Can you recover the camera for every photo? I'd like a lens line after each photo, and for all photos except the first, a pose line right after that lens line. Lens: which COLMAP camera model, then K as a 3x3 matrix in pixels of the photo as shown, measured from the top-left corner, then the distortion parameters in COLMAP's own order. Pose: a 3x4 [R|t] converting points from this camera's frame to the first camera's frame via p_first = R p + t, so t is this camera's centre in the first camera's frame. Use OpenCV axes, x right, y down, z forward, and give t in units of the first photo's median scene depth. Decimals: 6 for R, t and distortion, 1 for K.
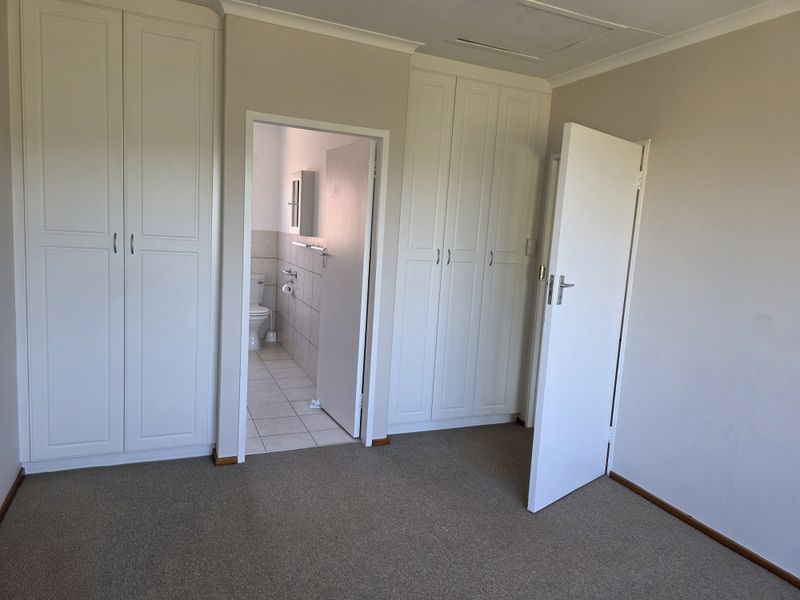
lens RADIAL K [[530.3, 0, 400.0], [0, 530.3, 300.0], [0, 0, 1]] dist [0.084958, -0.104071]
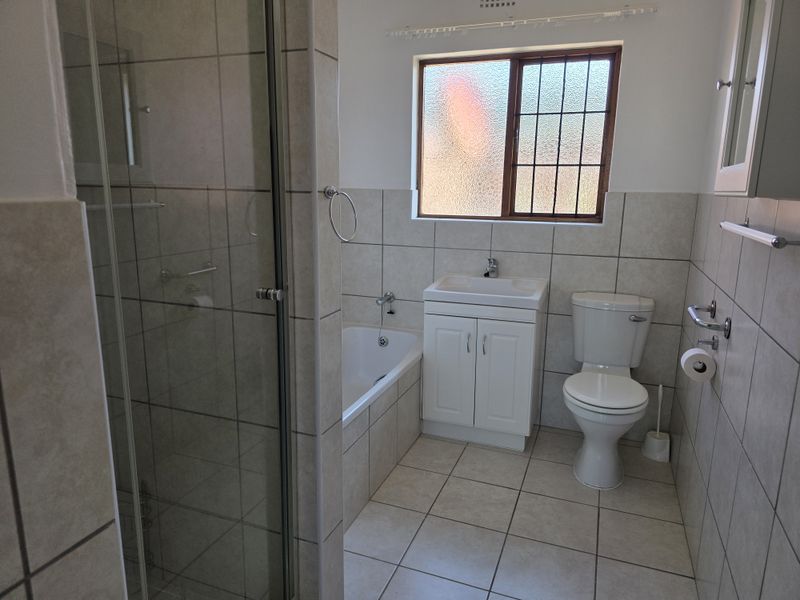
lens RADIAL K [[530.3, 0, 400.0], [0, 530.3, 300.0], [0, 0, 1]] dist [0.084958, -0.104071]
pose [[0.707022, 0.096496, -0.700577, -0.108723], [-0.063137, 0.995304, 0.073374, -0.072151], [0.704368, -0.007645, 0.709794, 0.621918]]
